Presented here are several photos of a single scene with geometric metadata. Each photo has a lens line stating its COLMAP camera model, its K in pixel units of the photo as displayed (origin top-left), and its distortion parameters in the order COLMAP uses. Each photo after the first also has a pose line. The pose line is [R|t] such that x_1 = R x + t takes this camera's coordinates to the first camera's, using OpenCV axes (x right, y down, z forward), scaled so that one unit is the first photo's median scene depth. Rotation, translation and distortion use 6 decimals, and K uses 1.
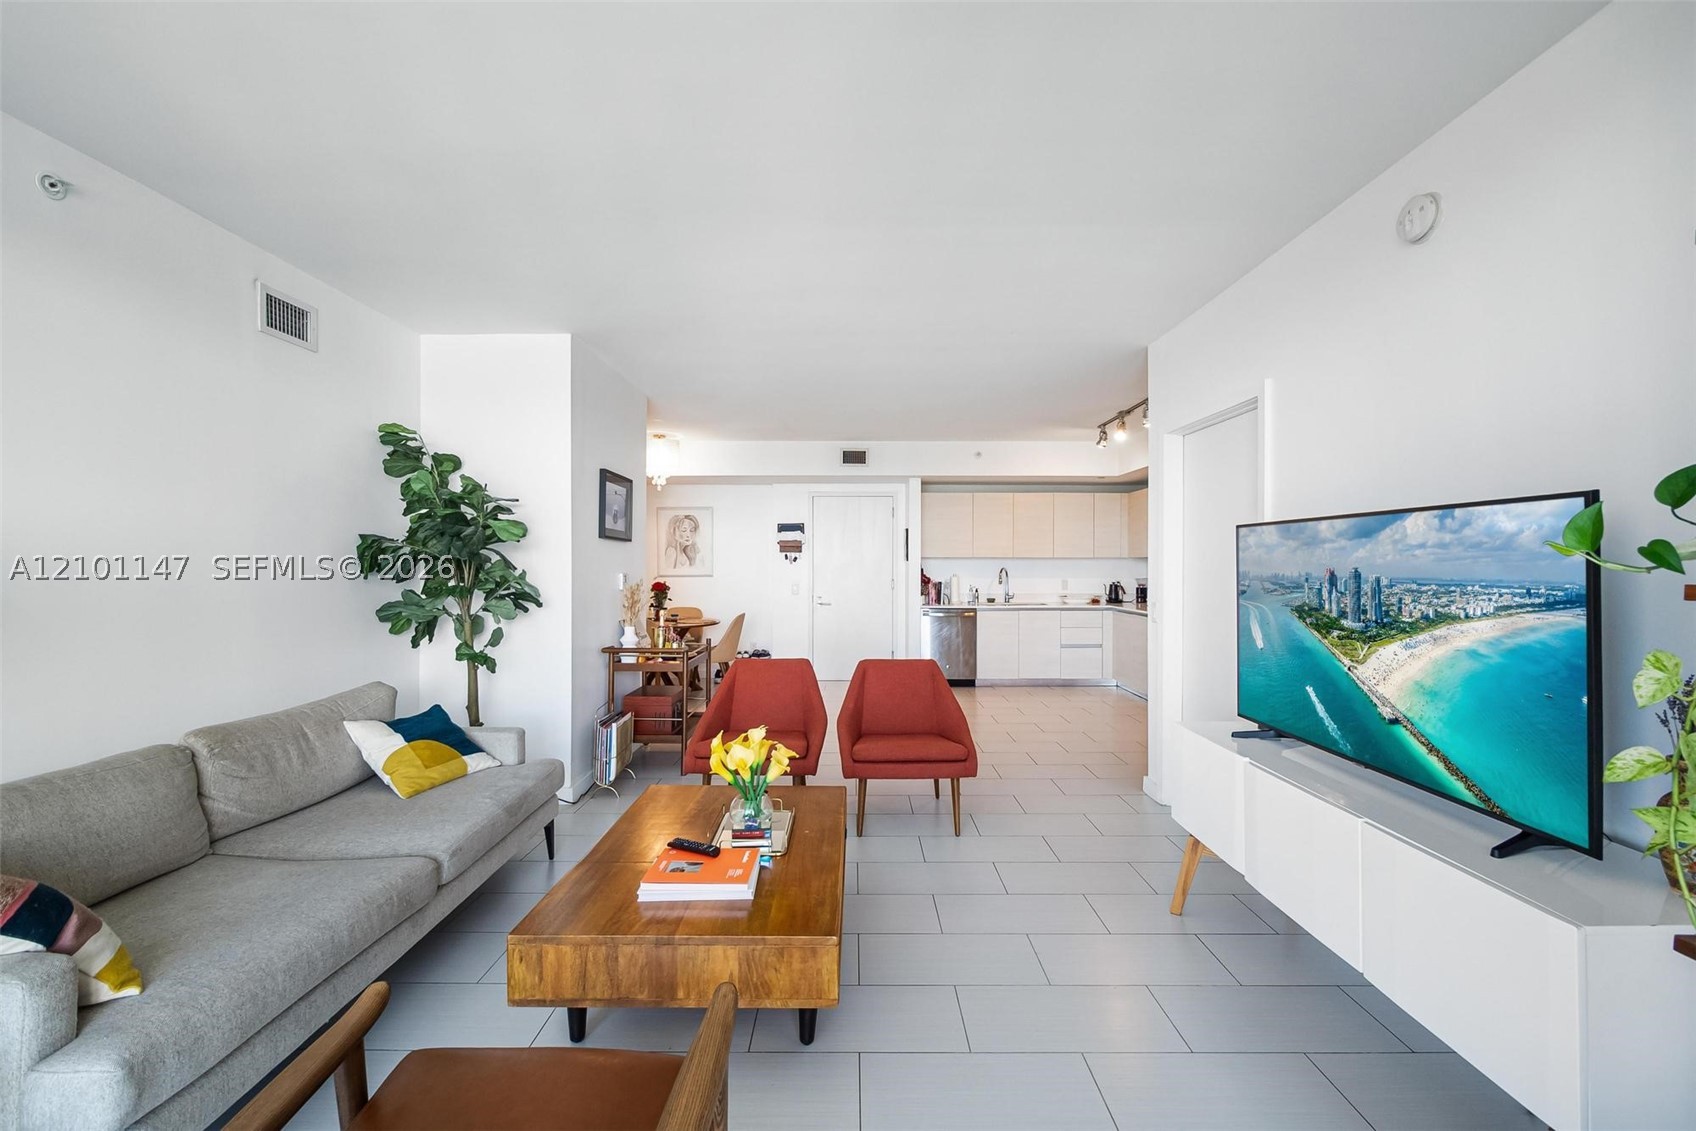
lens RADIAL K [[689.5, 0, 839.3], [0, 689.5, 571.4], [0, 0, 1]] dist [-0.010212, 0.000368]
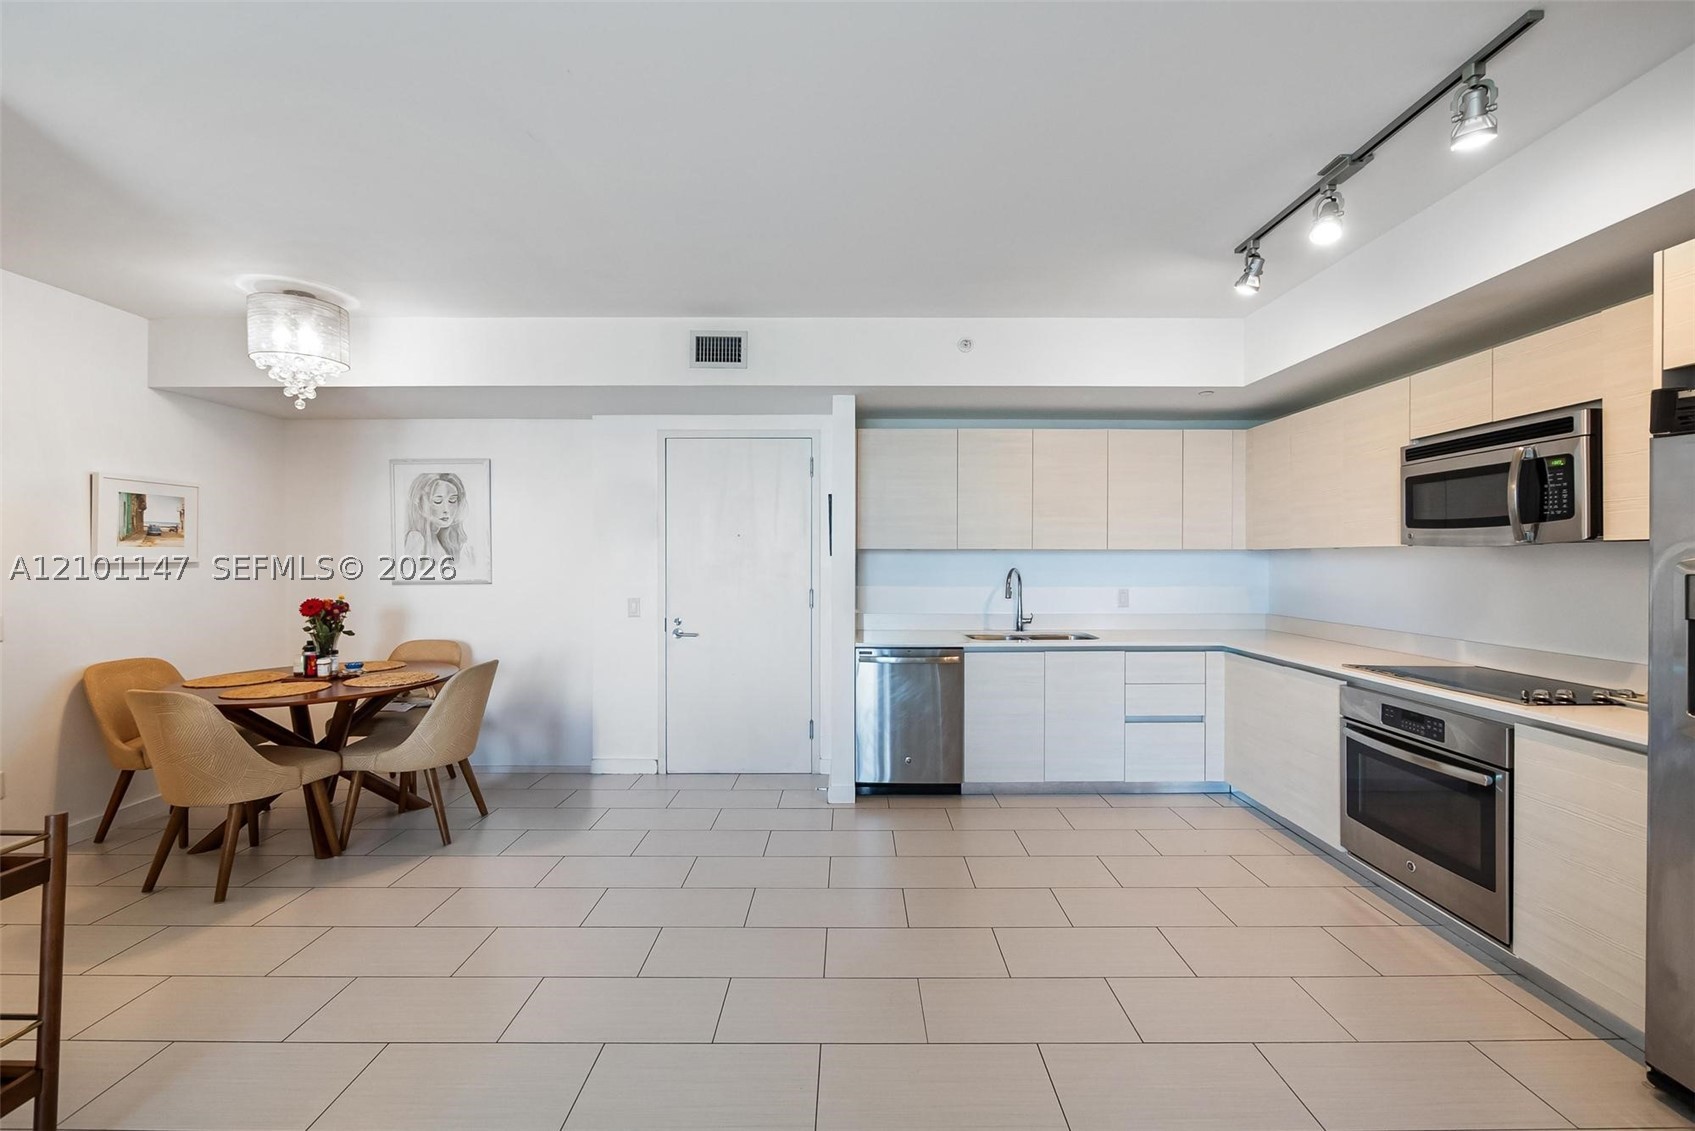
lens RADIAL K [[689.1, 0, 844.0], [0, 689.1, 556.5], [0, 0, 1]] dist [-0.010212, 0.000368]
pose [[0.999943, -0.001750, 0.010495, 0.102701], [0.001828, 0.999971, -0.007453, -0.010747], [-0.010482, 0.007472, 0.999917, 0.476109]]
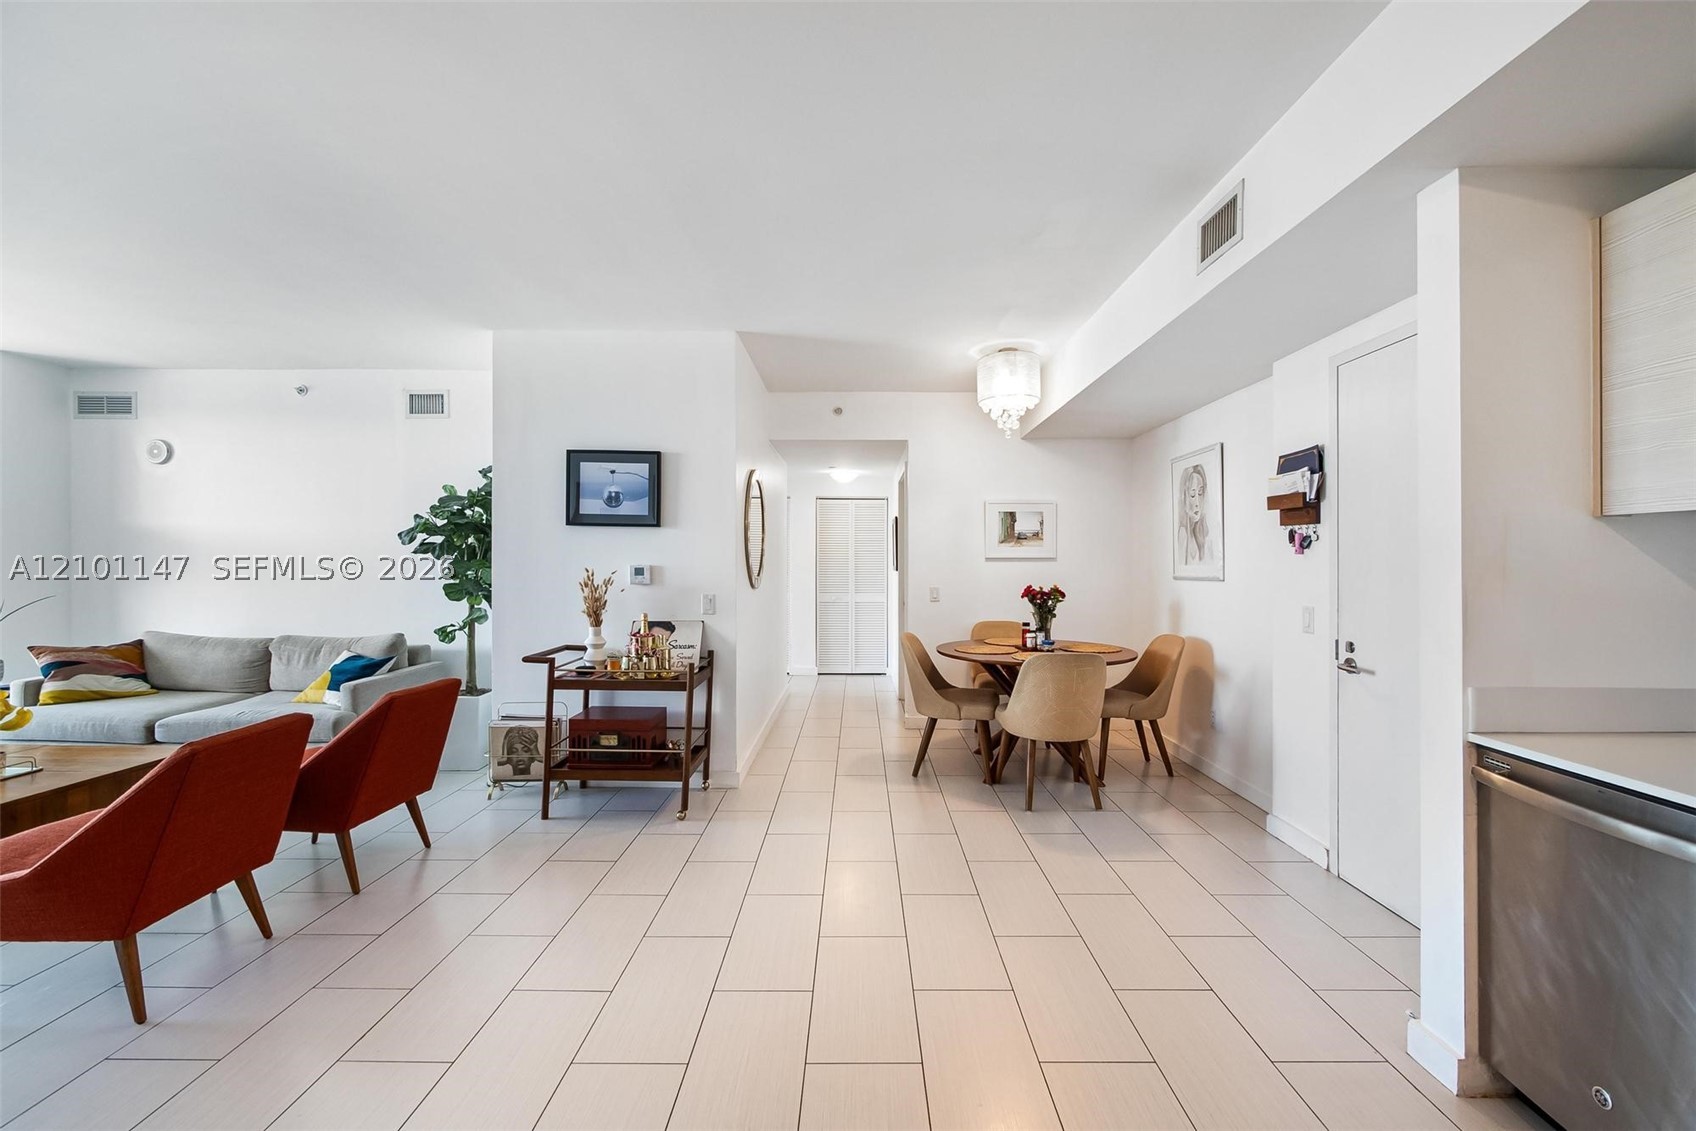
lens RADIAL K [[696.8, 0, 853.0], [0, 696.8, 576.2], [0, 0, 1]] dist [-0.021366, 0.000131]
pose [[0.025697, 0.015643, -0.999547, 0.329679], [-0.008799, 0.999842, 0.015422, -0.002086], [0.999631, 0.008399, 0.025830, 0.779289]]
